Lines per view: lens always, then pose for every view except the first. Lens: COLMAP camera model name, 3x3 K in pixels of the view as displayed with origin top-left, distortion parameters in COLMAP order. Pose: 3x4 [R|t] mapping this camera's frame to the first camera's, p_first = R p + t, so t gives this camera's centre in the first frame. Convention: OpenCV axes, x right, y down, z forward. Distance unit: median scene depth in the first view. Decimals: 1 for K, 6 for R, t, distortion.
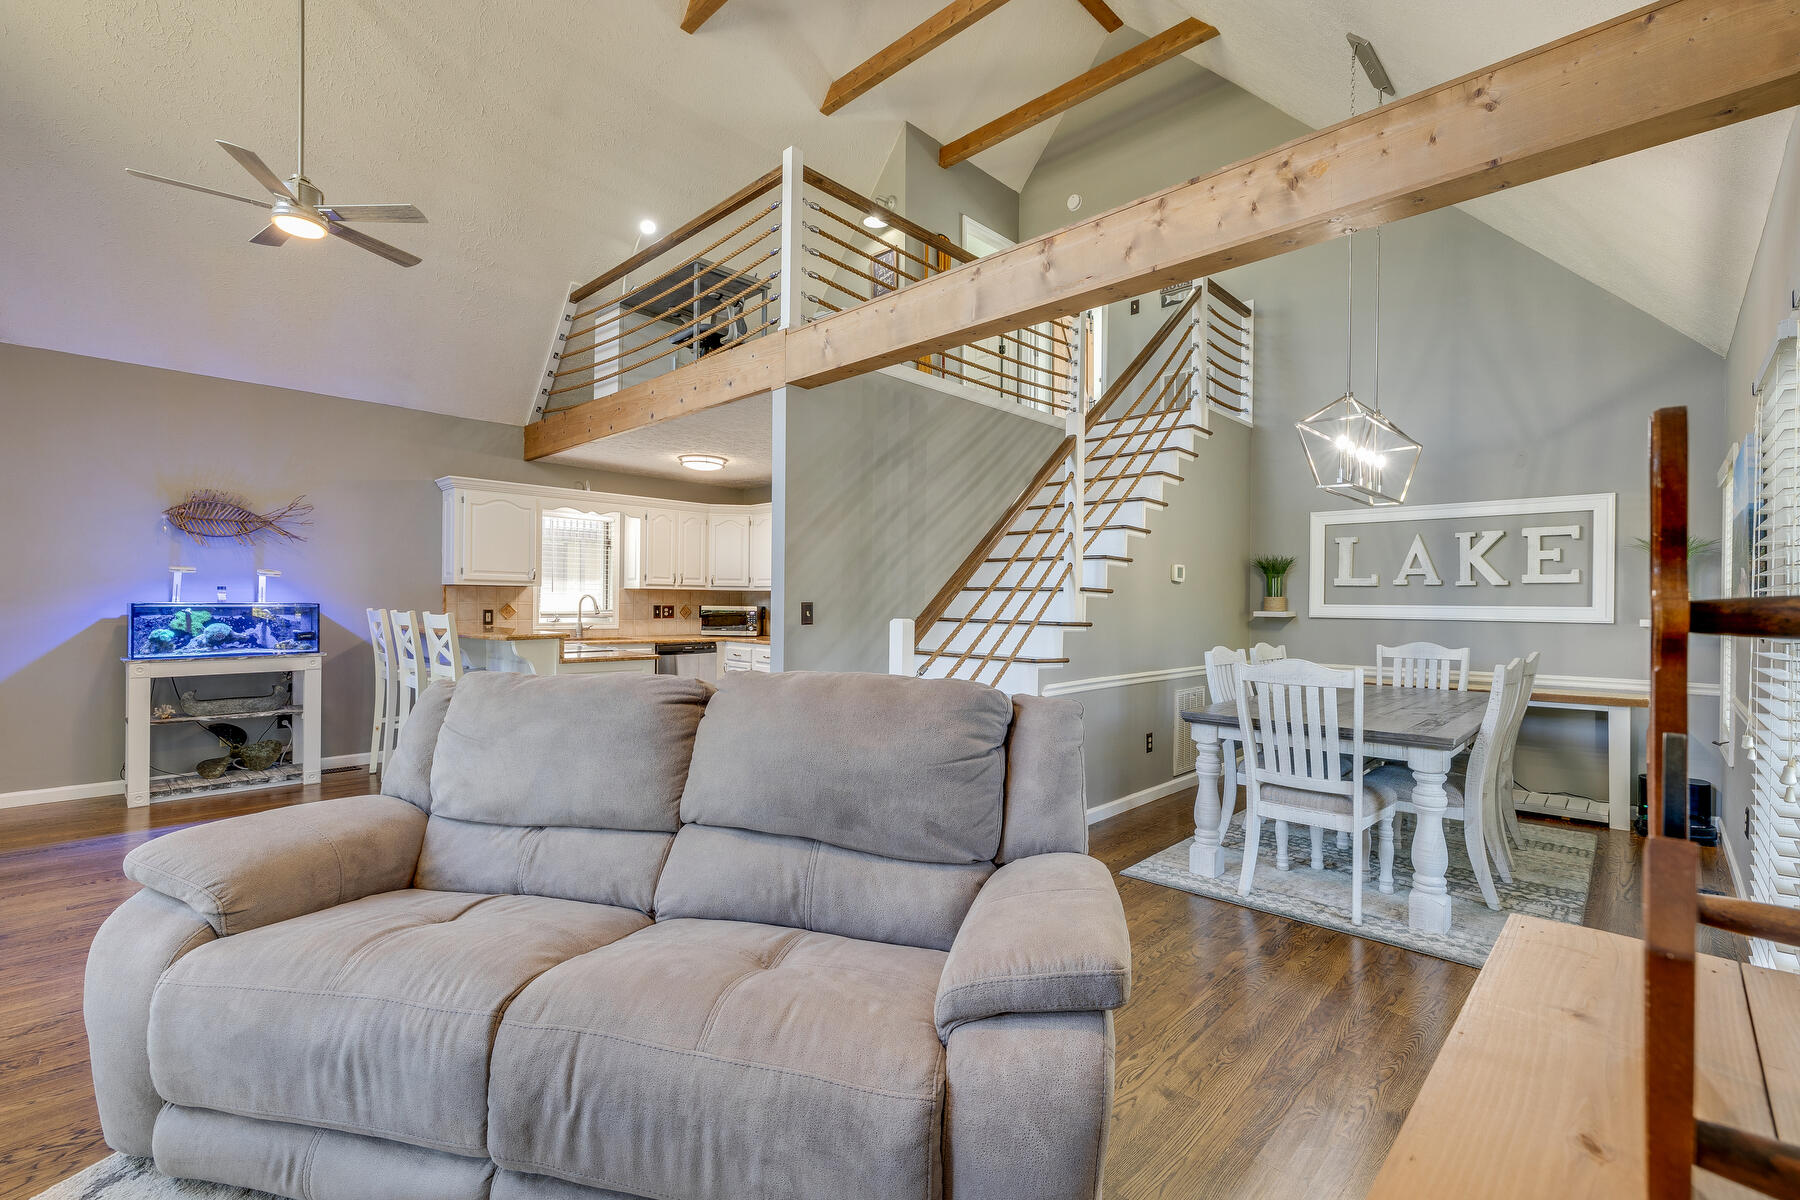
lens RADIAL K [[767.9, 0, 900.0], [0, 767.9, 600.0], [0, 0, 1]] dist [0.000620, -0.000111]
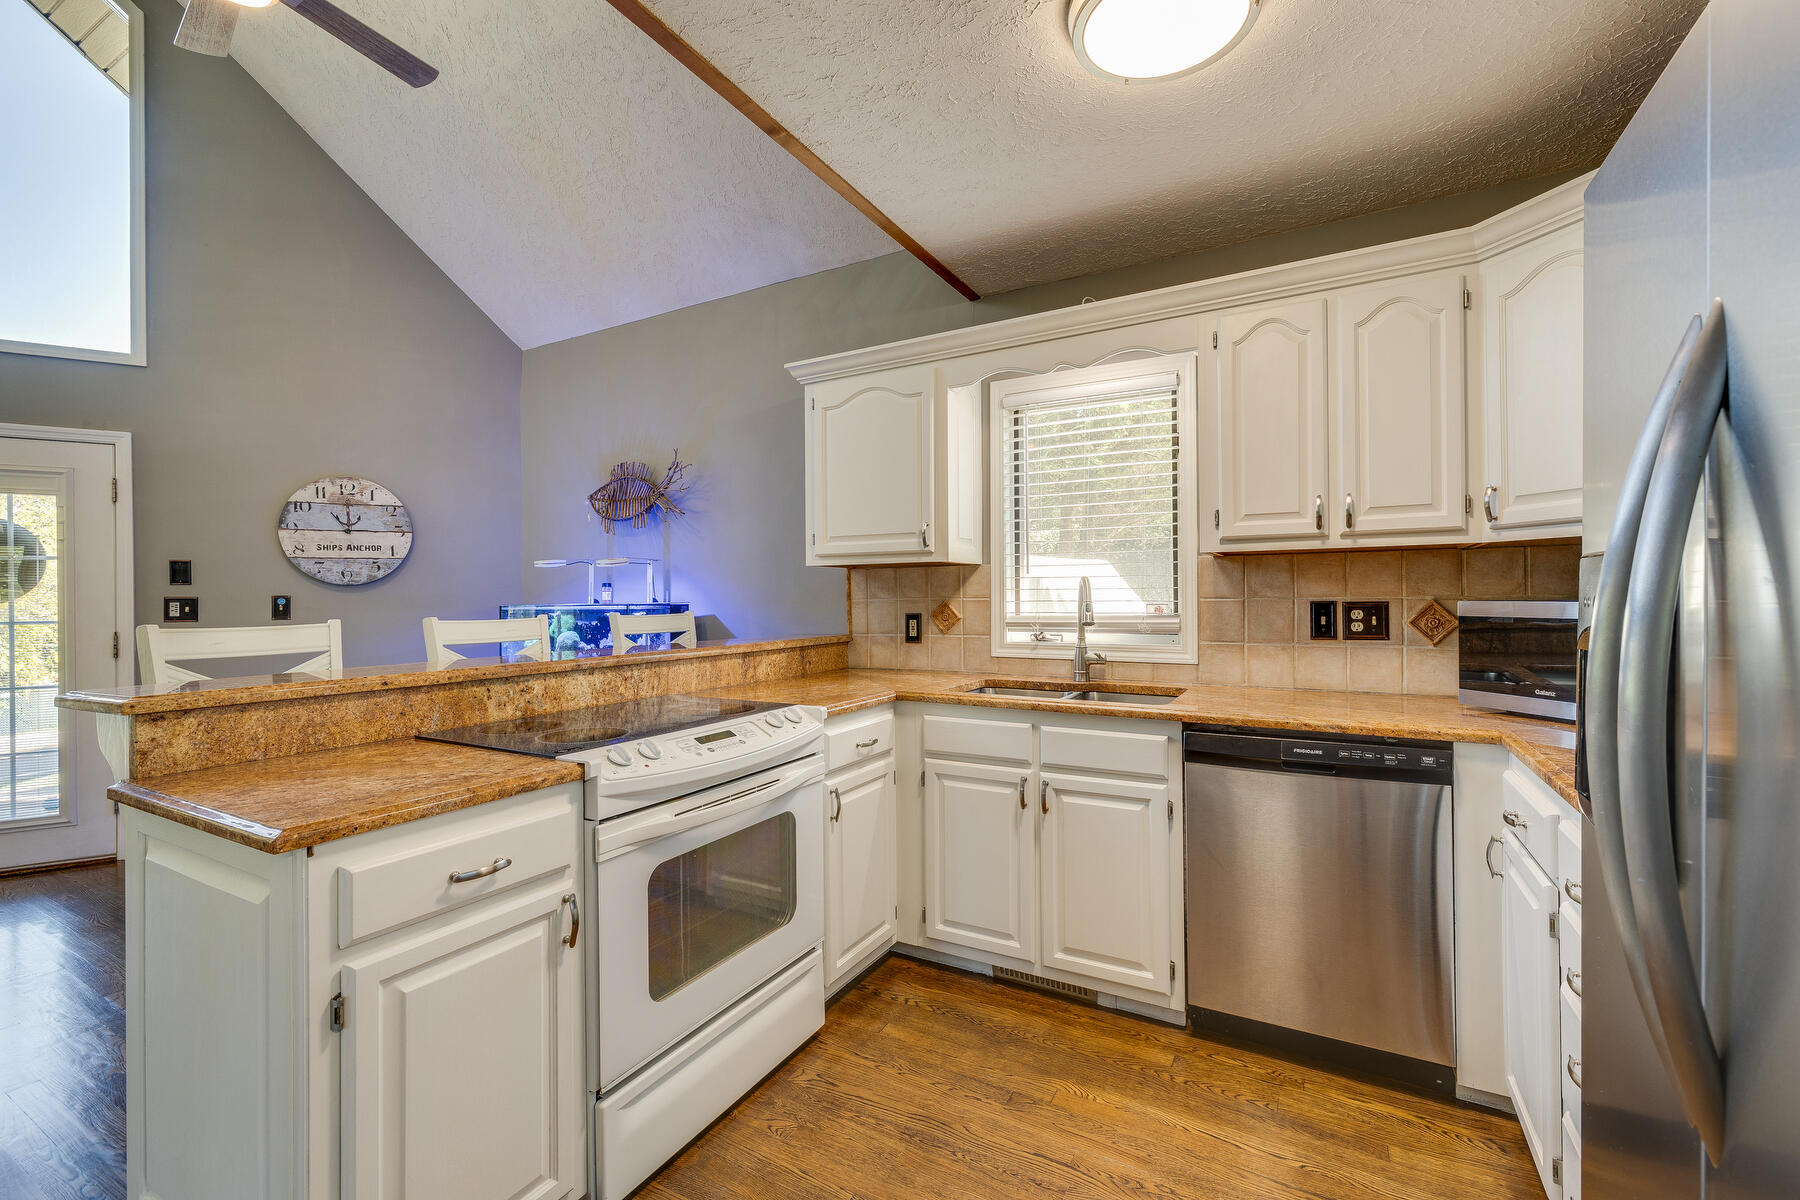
lens RADIAL K [[767.9, 0, 900.0], [0, 767.9, 600.0], [0, 0, 1]] dist [0.000620, -0.000111]
pose [[0.249080, -0.009213, -0.968439, -0.037381], [0.015621, 0.999863, -0.005494, 0.005624], [0.968357, -0.013760, 0.249190, 0.762147]]
